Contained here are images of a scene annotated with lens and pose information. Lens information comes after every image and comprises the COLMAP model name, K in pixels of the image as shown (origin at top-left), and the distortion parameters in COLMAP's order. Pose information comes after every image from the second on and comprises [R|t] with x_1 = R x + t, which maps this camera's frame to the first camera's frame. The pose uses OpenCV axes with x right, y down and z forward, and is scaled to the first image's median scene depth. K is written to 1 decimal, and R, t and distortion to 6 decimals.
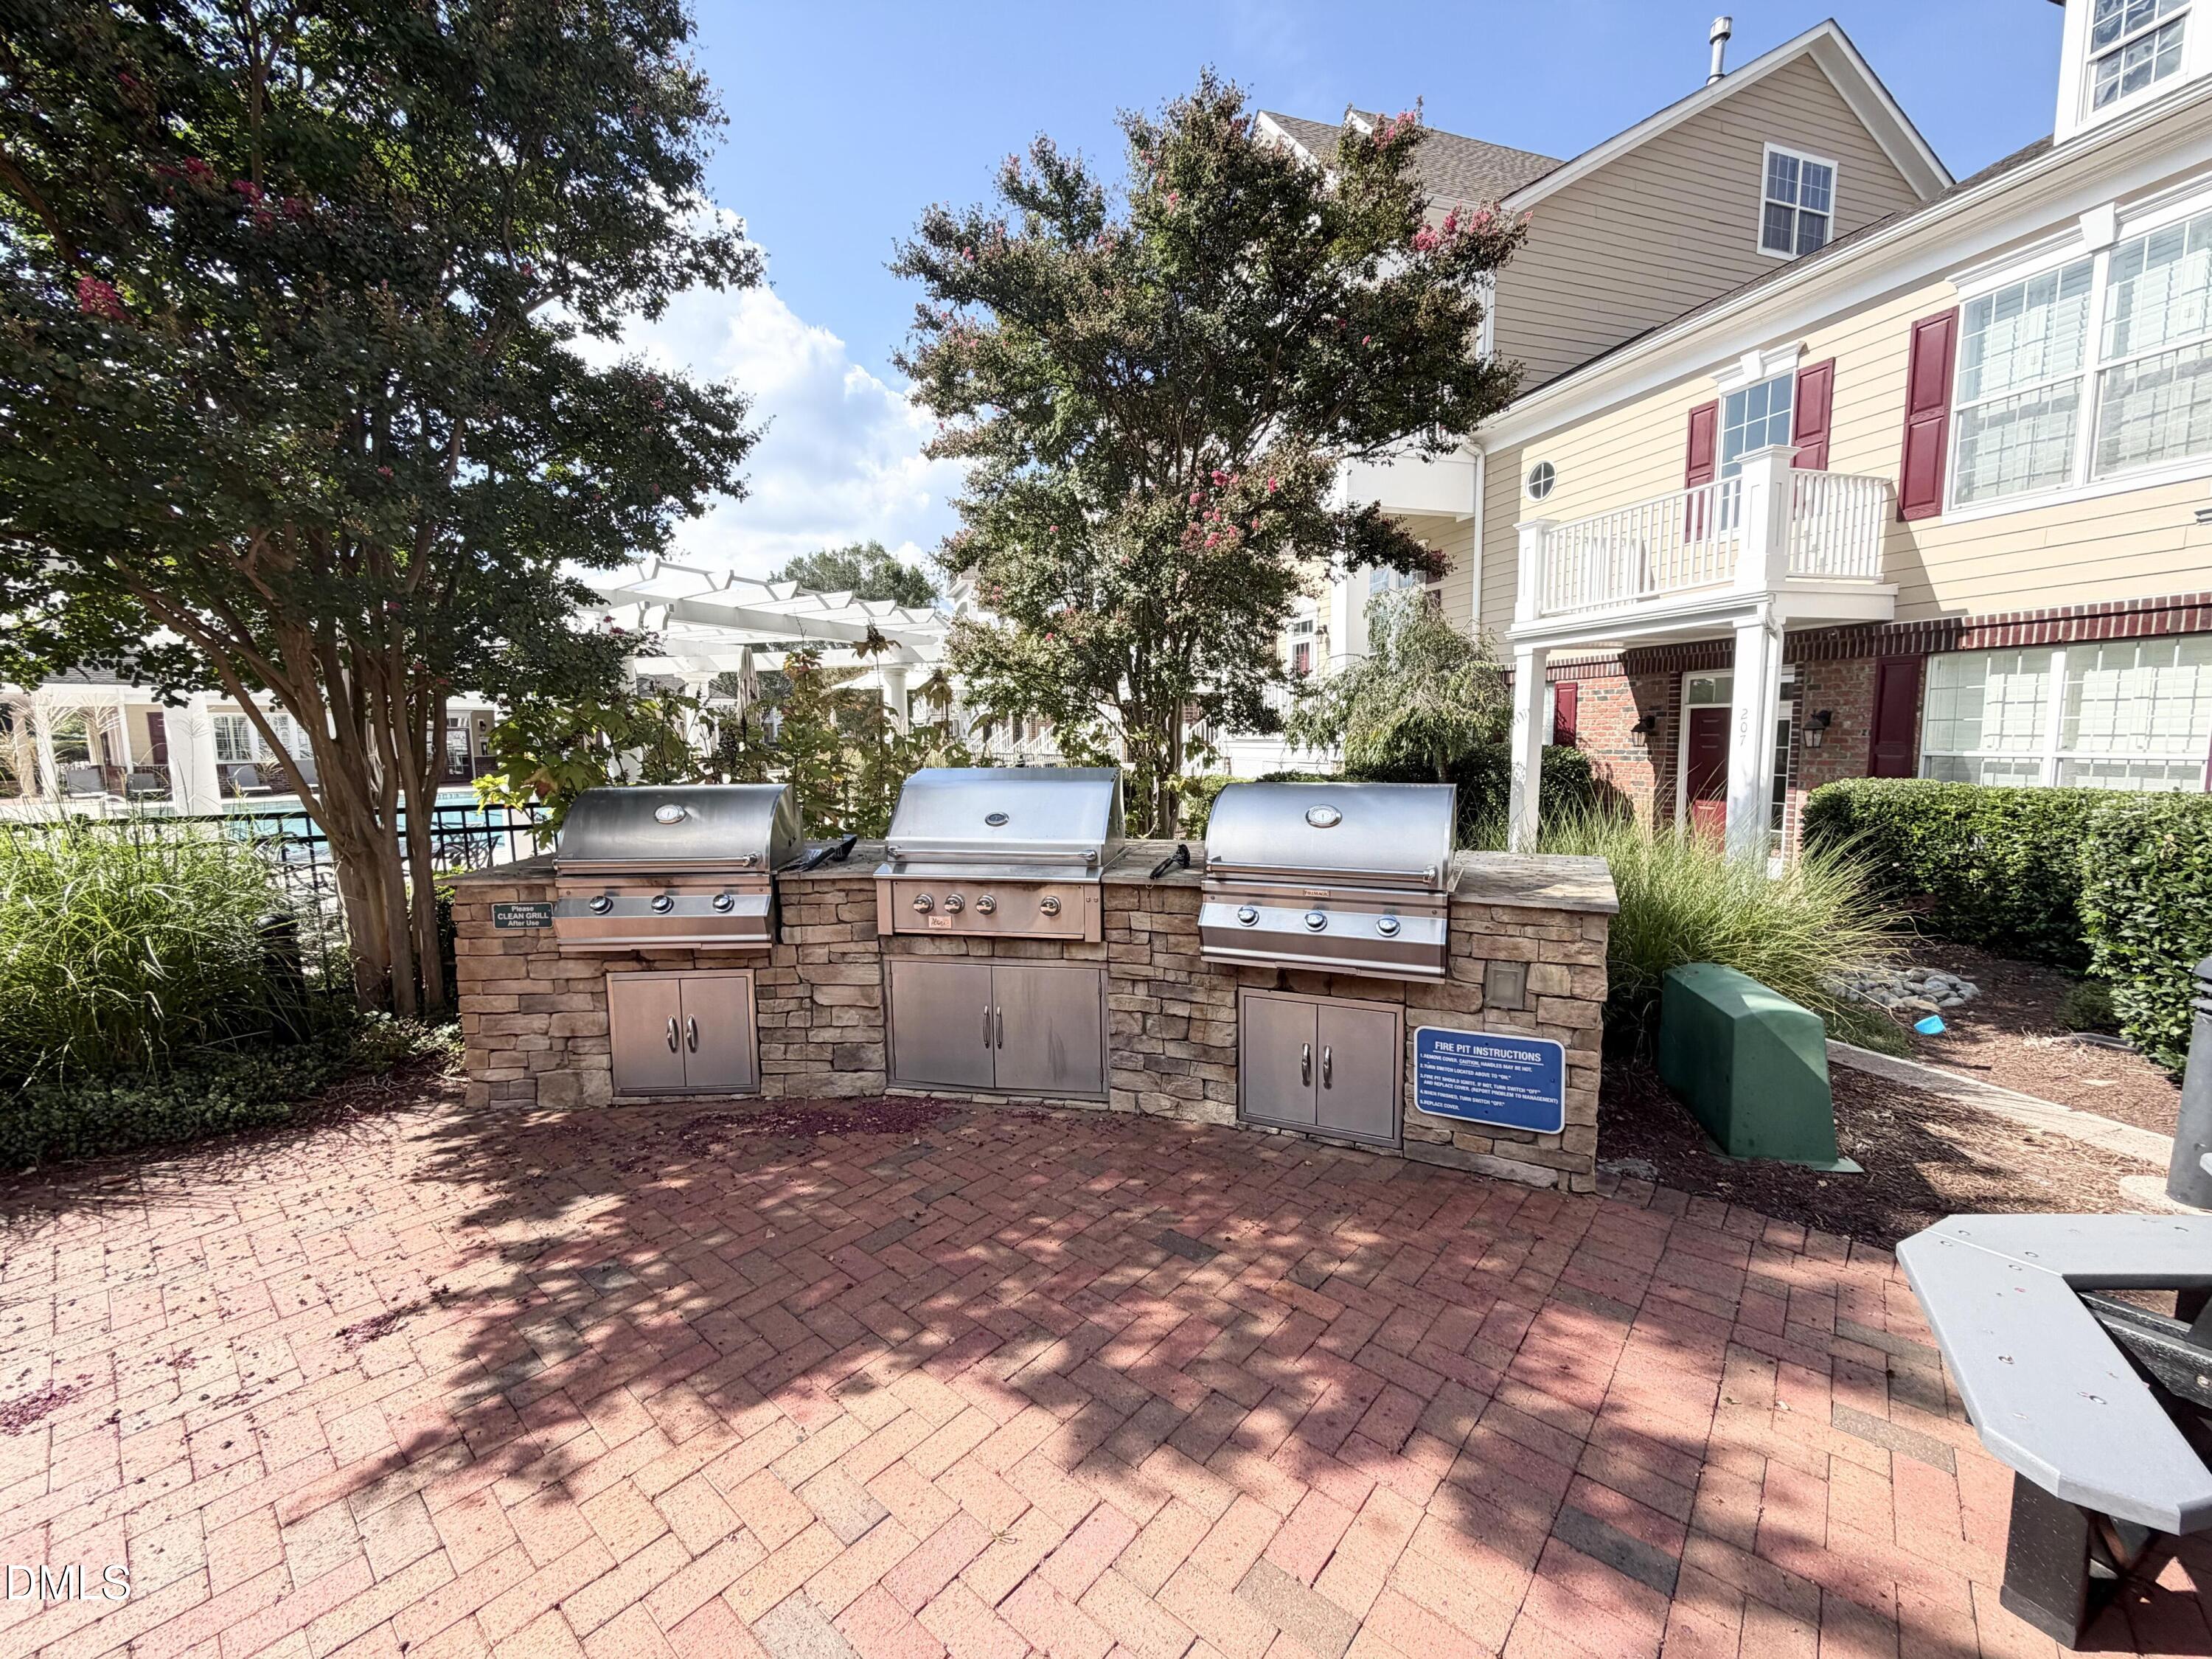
lens RADIAL K [[885.1, 0, 1106.0], [0, 885.1, 829.5], [0, 0, 1]] dist [0.001770, 0.000556]
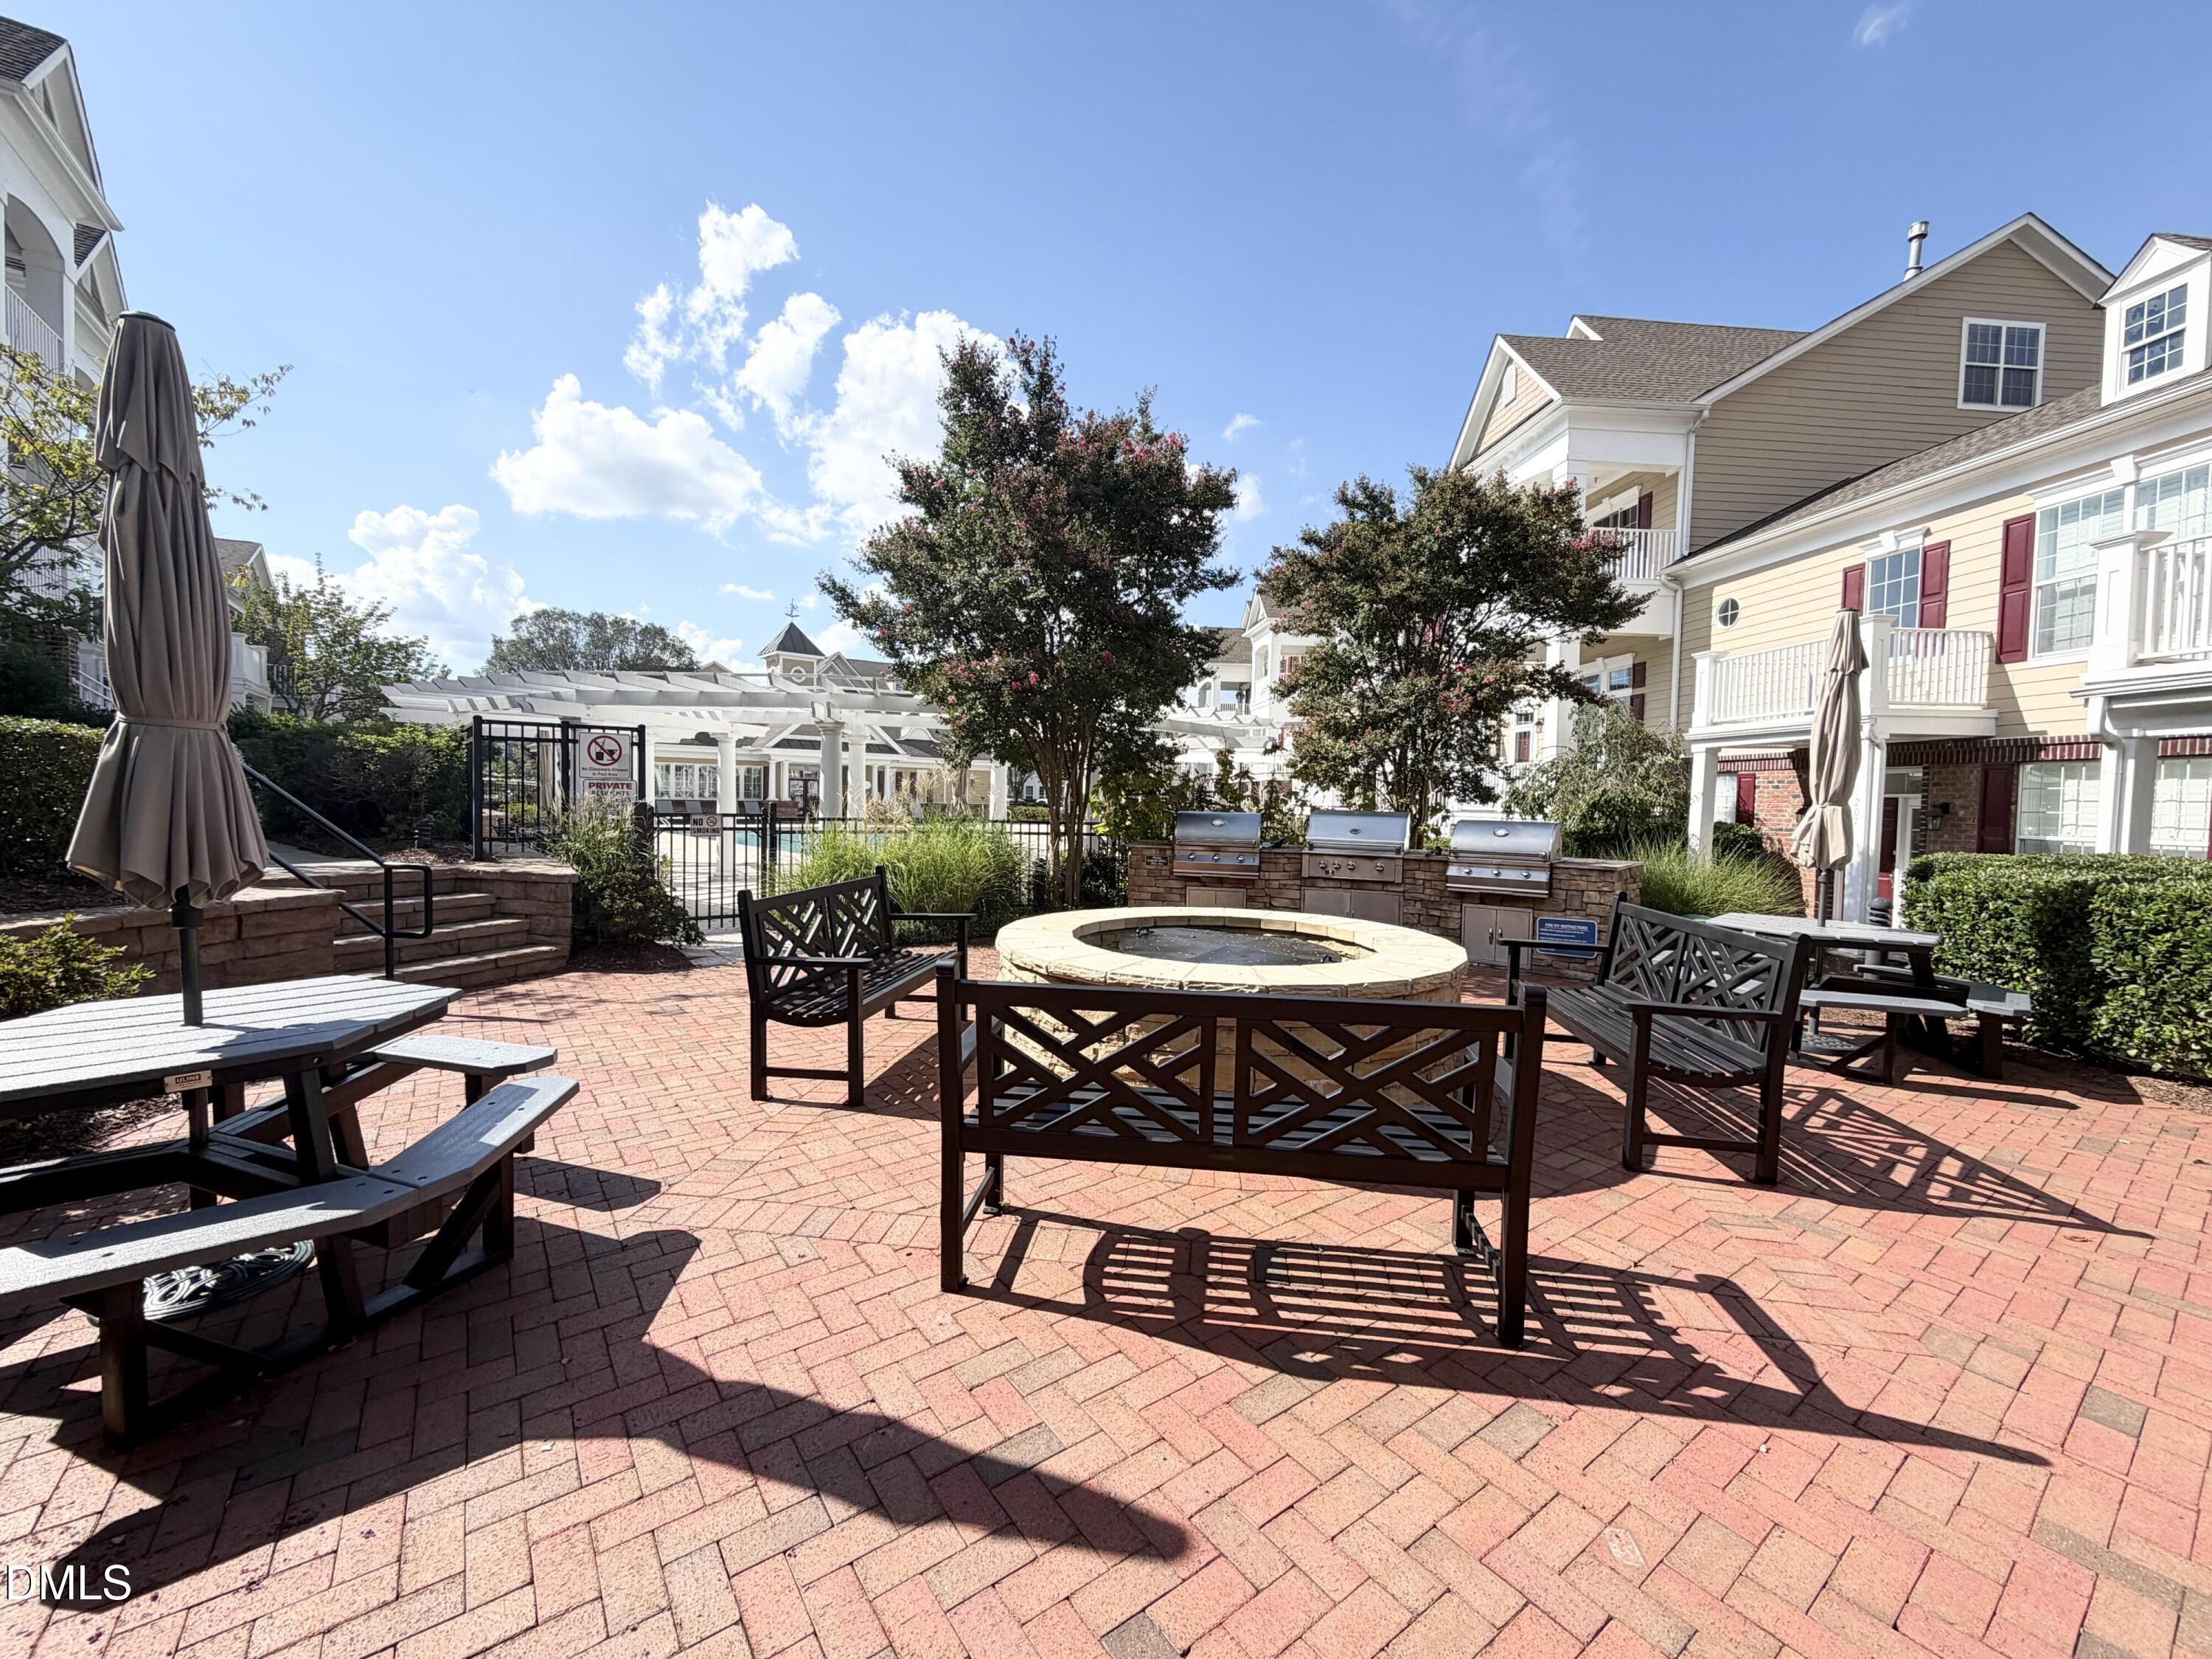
lens RADIAL K [[885.1, 0, 1106.0], [0, 885.1, 829.5], [0, 0, 1]] dist [0.001770, 0.000556]
pose [[0.971821, 0.044652, -0.231451, -0.091882], [-0.061716, 0.995841, -0.067017, 0.075518], [0.227496, 0.079412, 0.970536, -0.594060]]
